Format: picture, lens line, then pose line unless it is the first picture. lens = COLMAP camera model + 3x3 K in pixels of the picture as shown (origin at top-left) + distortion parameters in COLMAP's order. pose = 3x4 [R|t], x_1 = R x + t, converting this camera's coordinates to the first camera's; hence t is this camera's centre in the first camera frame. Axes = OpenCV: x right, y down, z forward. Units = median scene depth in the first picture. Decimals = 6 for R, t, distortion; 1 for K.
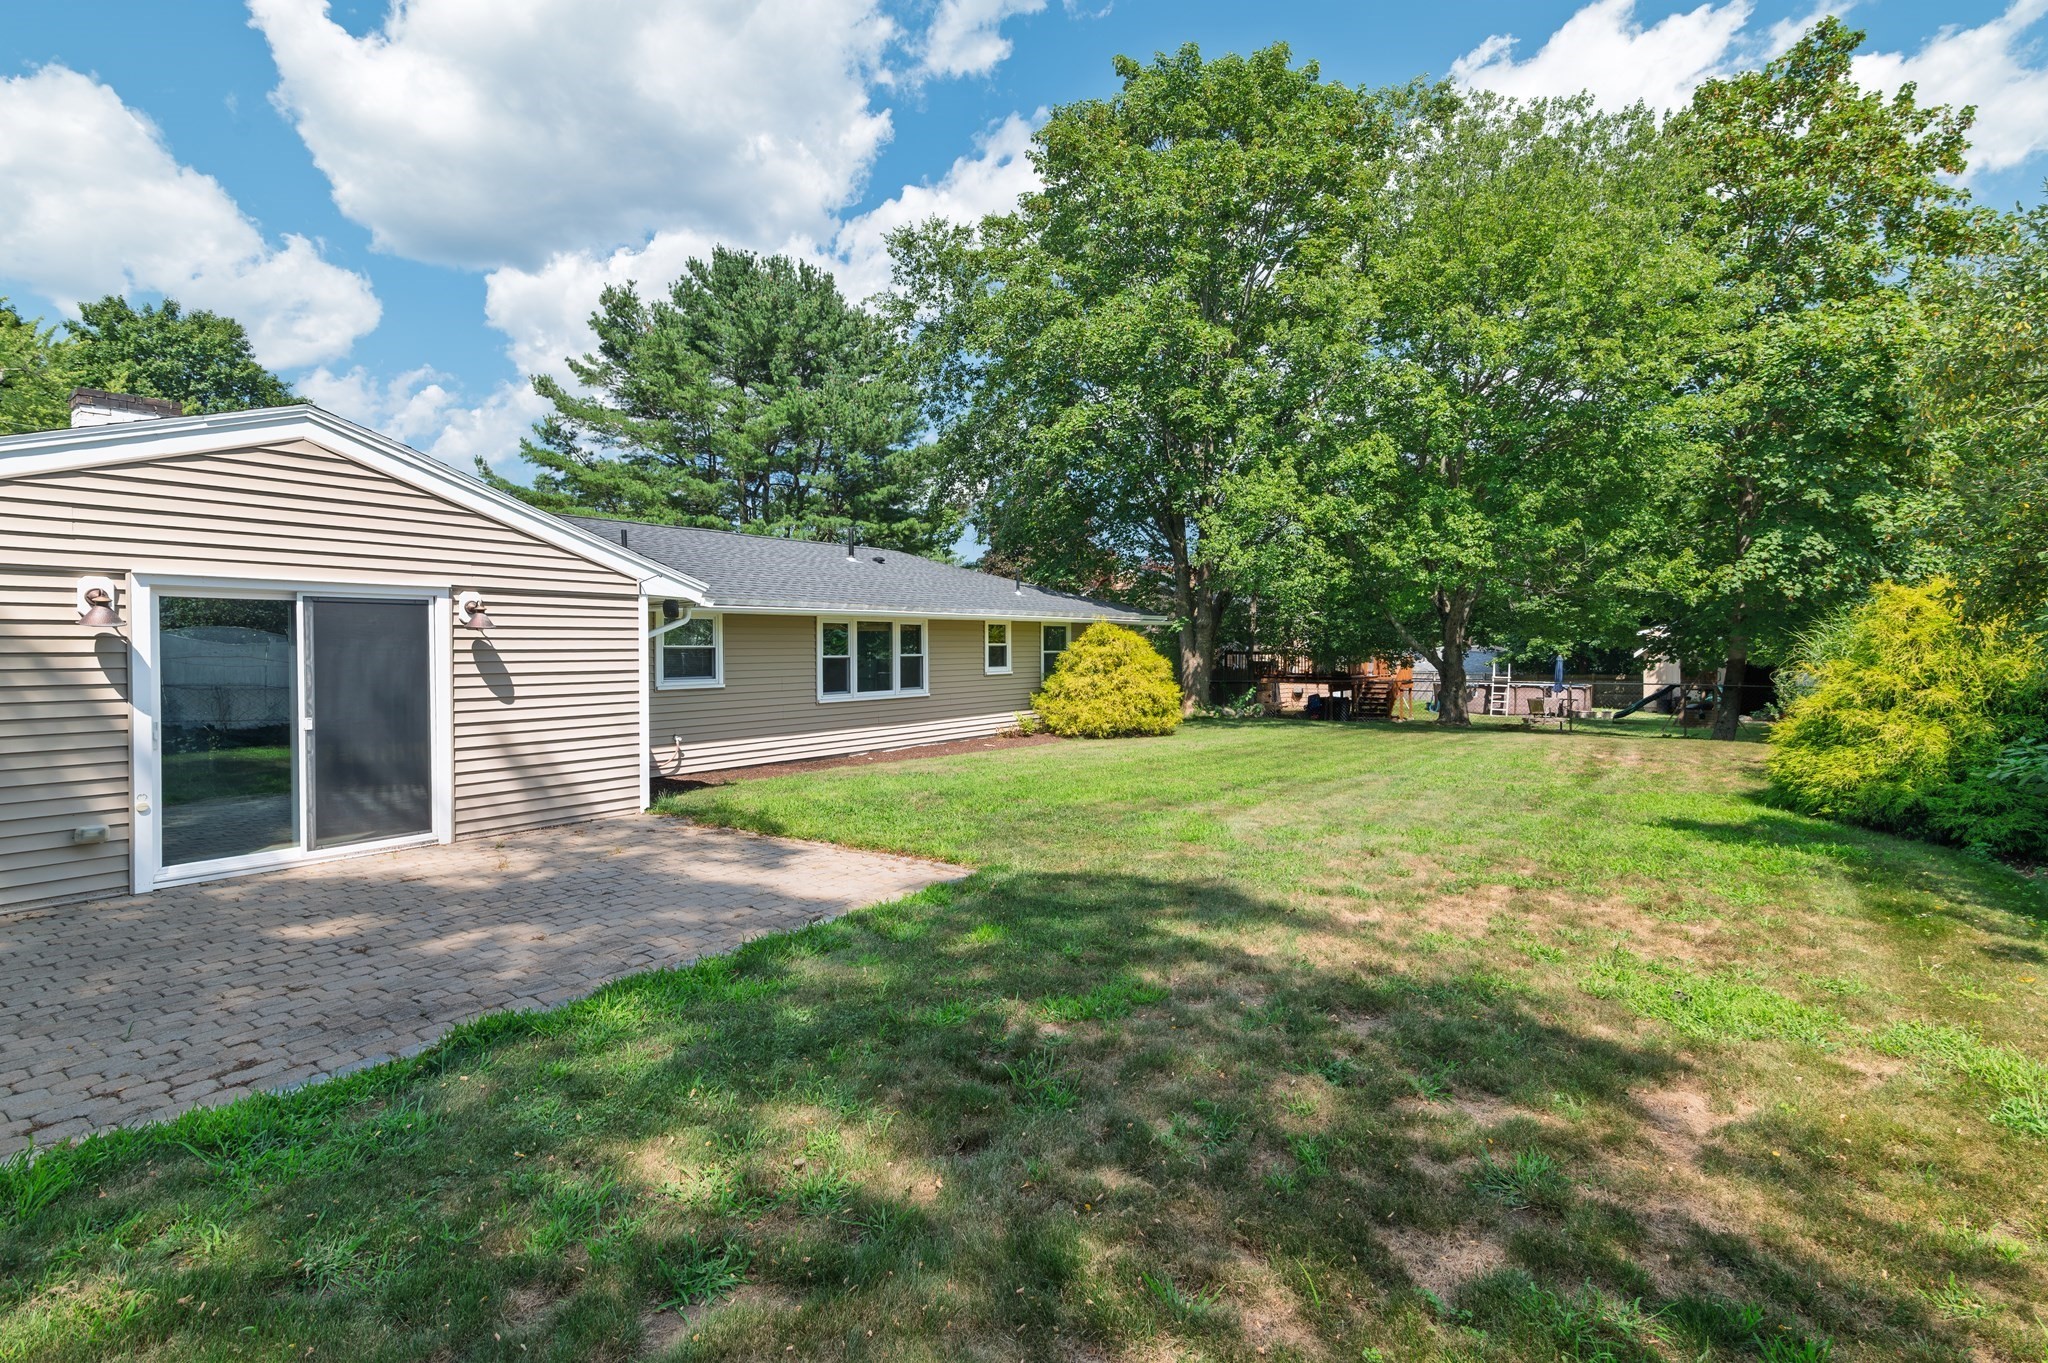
lens RADIAL K [[968.3, 0, 1042.2], [0, 968.3, 644.1], [0, 0, 1]] dist [0.002129, -0.000200]
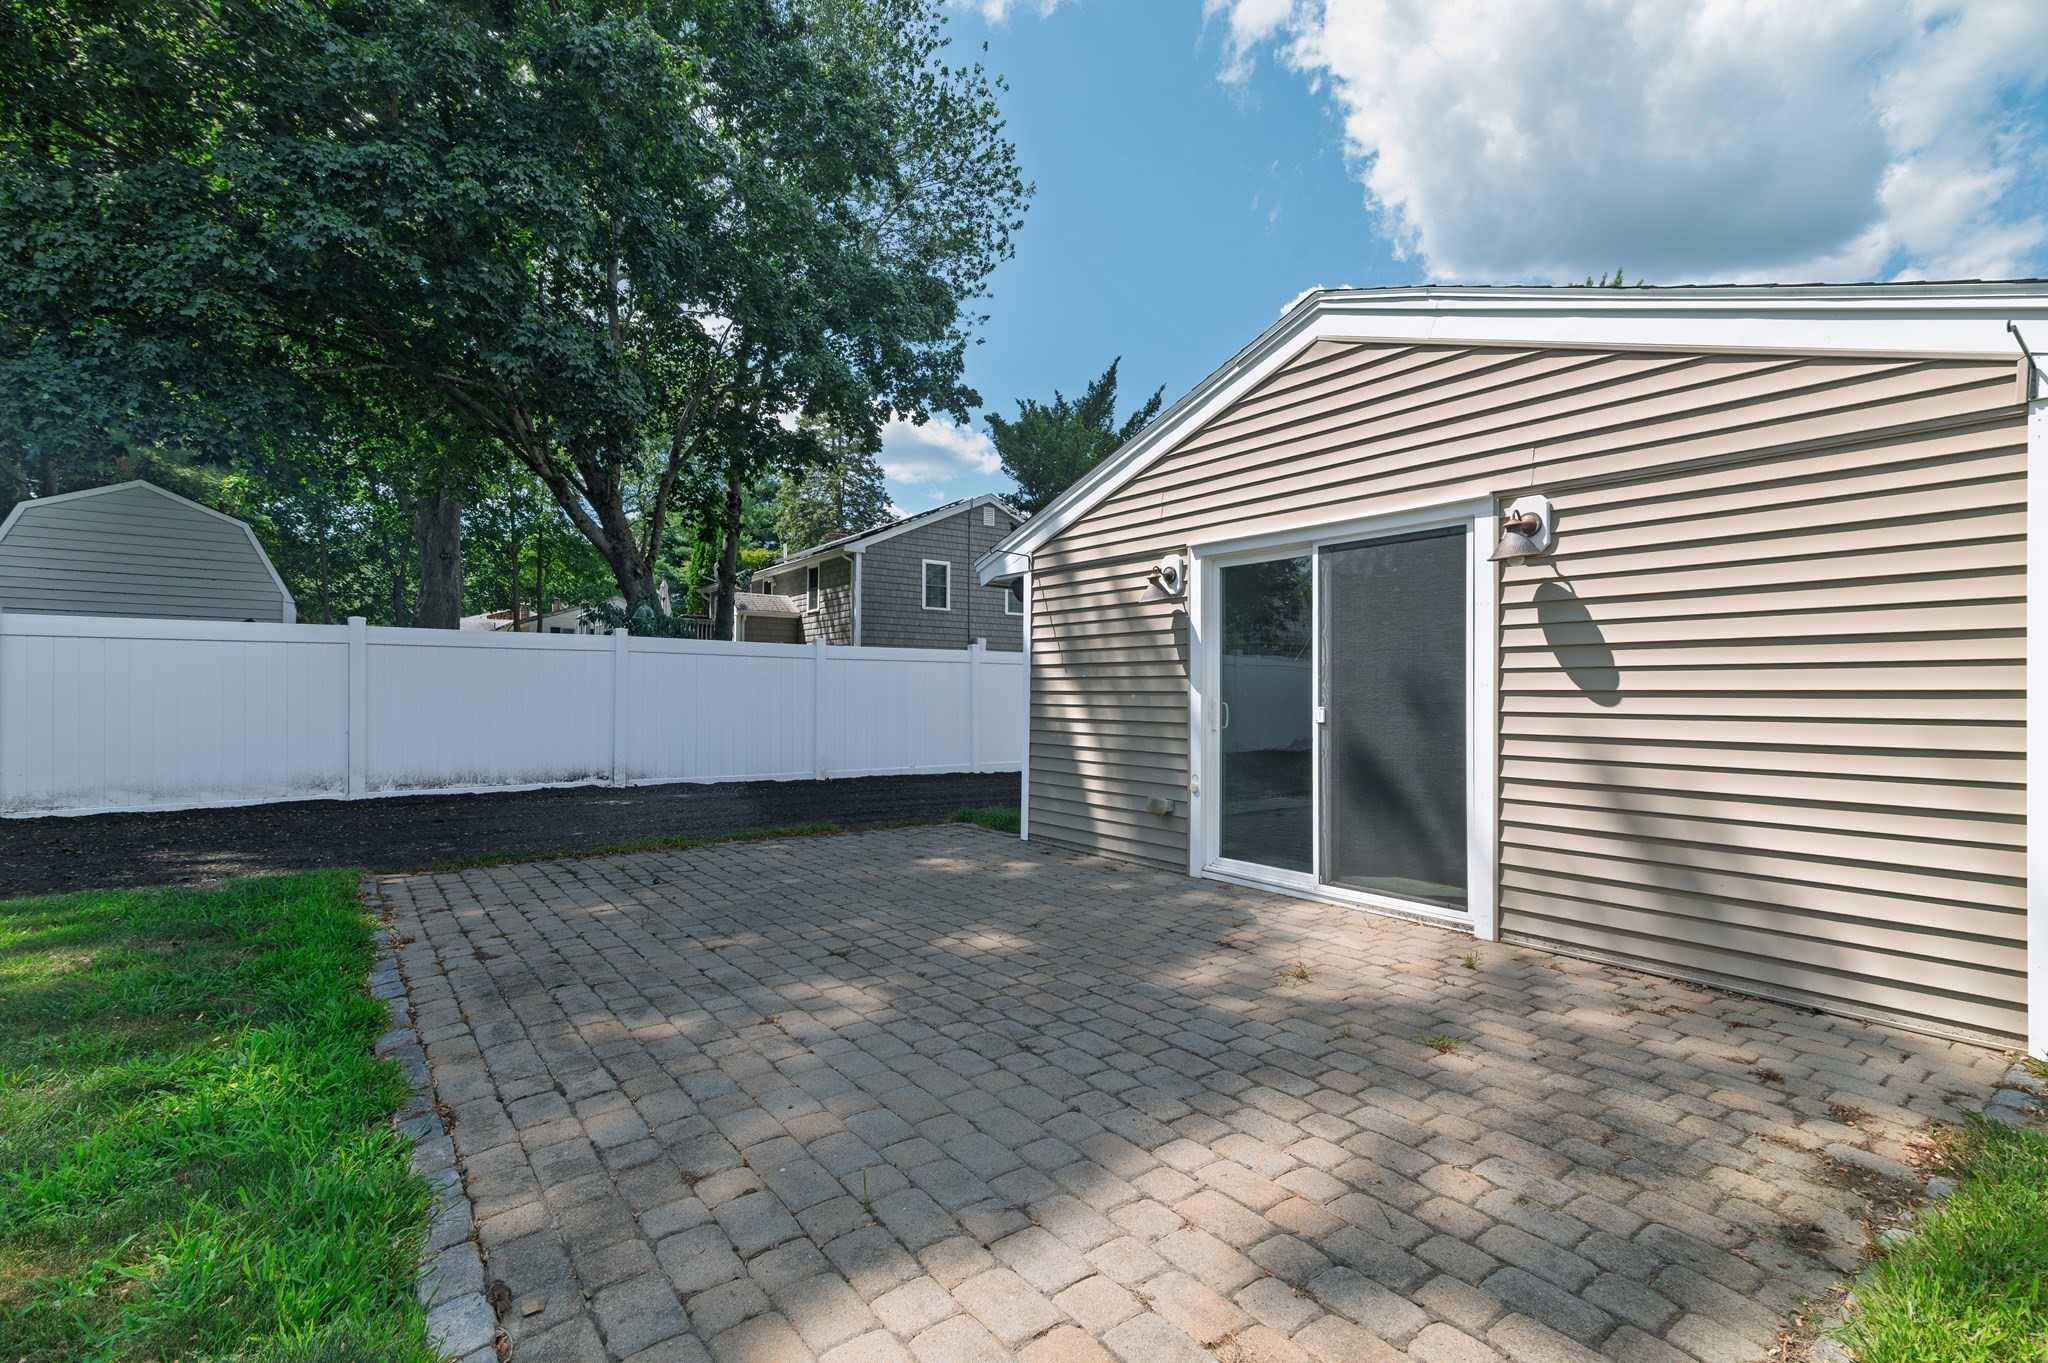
lens RADIAL K [[933.6, 0, 1024.0], [0, 933.6, 681.5], [0, 0, 1]] dist [0.012193, 0.000146]
pose [[-0.325966, -0.008069, -0.945347, 0.002643], [-0.000515, 0.999965, -0.008357, 0.024127], [0.945381, -0.002237, -0.325959, 0.392389]]
